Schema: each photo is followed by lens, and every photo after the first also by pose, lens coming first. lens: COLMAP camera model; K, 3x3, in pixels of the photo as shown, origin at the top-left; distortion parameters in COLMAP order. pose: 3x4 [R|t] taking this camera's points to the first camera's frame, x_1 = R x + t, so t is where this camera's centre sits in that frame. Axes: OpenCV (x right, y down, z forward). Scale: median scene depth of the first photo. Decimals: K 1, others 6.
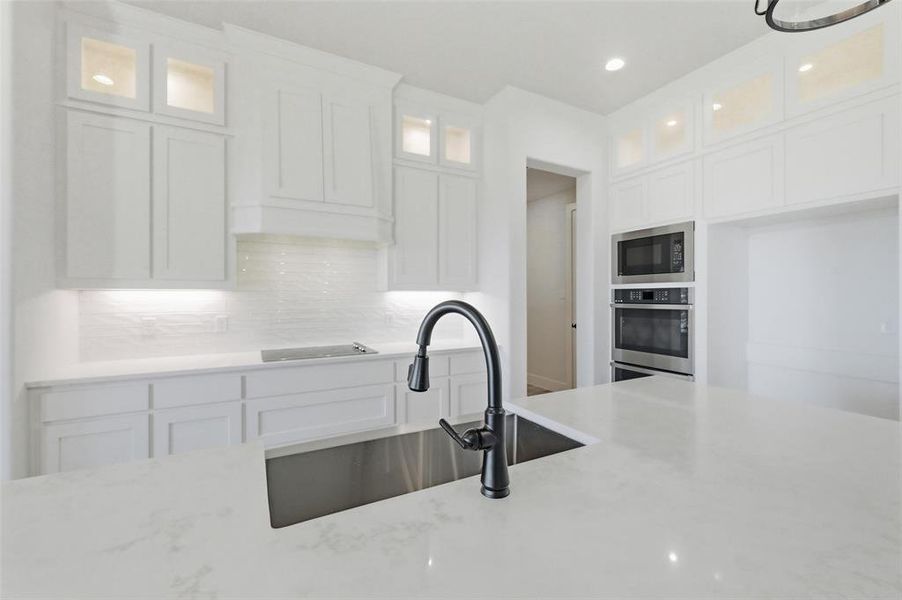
lens RADIAL K [[376.7, 0, 451.9], [0, 376.7, 299.2], [0, 0, 1]] dist [-0.001845, -0.000249]
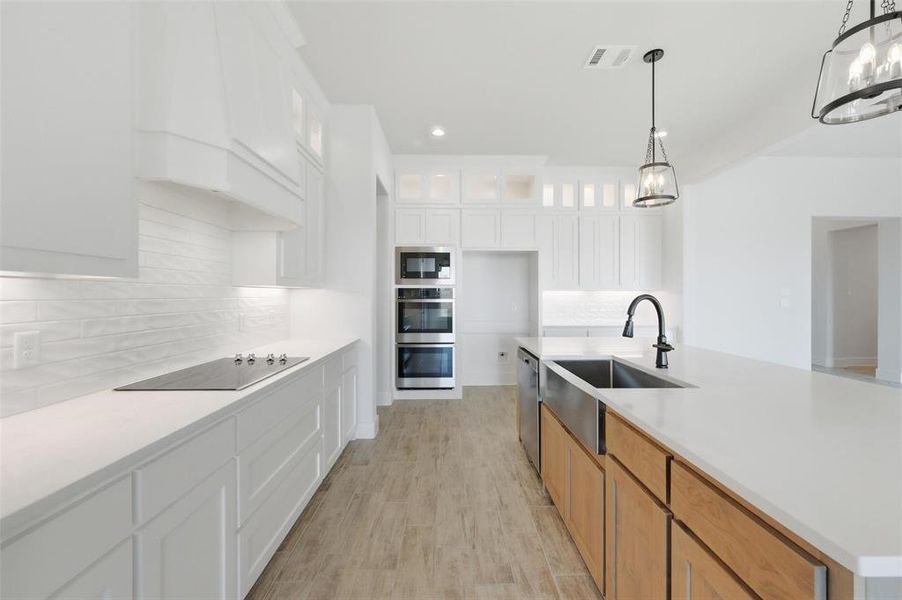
lens RADIAL K [[357.0, 0, 453.4], [0, 357.0, 297.3], [0, 0, 1]] dist [-0.001580, 0.000925]
pose [[0.451015, -0.003883, 0.892508, -0.706926], [0.003321, 0.999991, 0.002672, 0.002923], [-0.892510, 0.001759, 0.451023, 0.309865]]
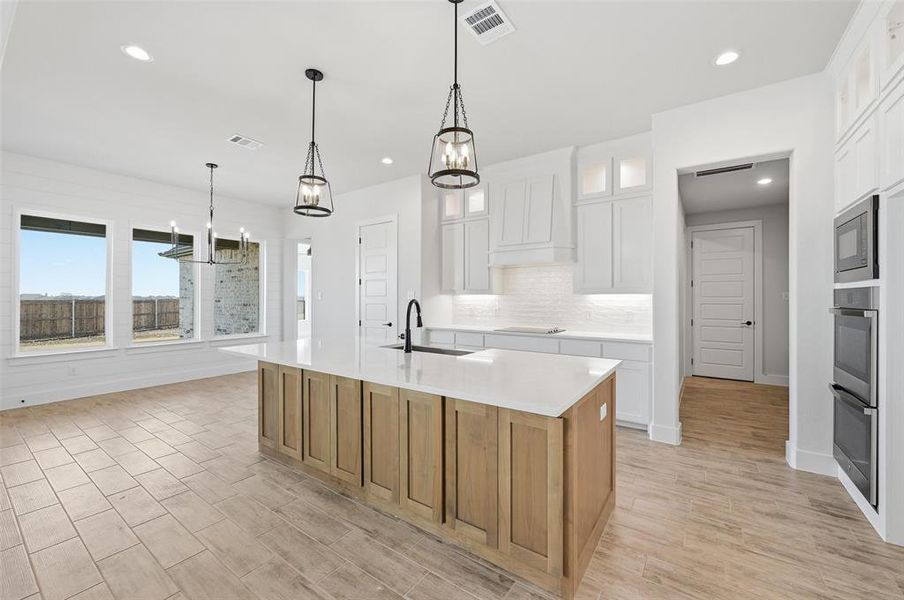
lens RADIAL K [[357.8, 0, 450.0], [0, 357.8, 300.9], [0, 0, 1]] dist [-0.001580, 0.000925]
pose [[0.446362, 0.010408, -0.894792, 0.875390], [-0.006373, 0.999944, 0.008452, -0.004144], [0.894830, 0.001930, 0.446403, -0.041889]]
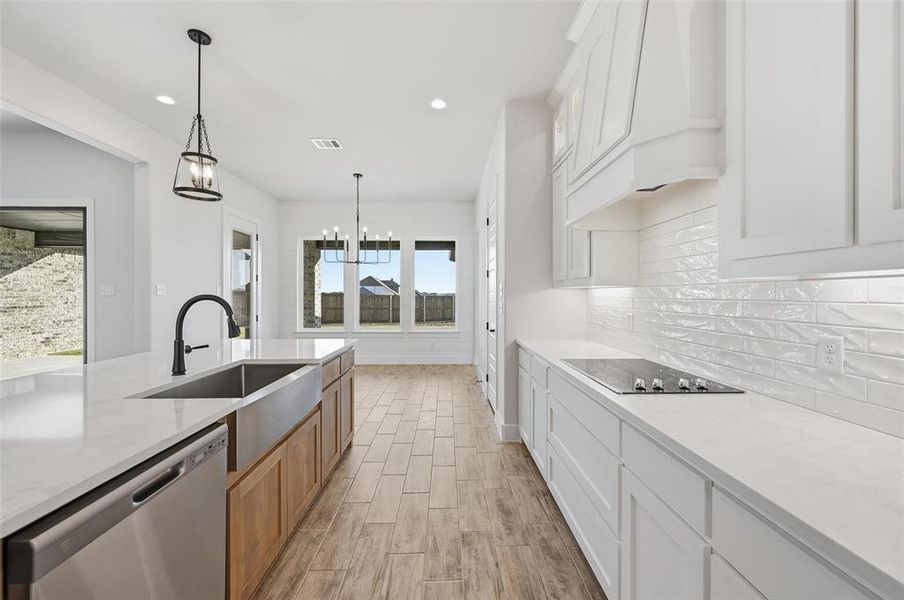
lens RADIAL K [[357.8, 0, 453.5], [0, 357.8, 295.3], [0, 0, 1]] dist [-0.001580, 0.000925]
pose [[-0.448022, 0.003670, -0.894015, 0.358168], [-0.004236, 0.999972, 0.006228, -0.003966], [0.894013, 0.006577, -0.447993, 0.933597]]
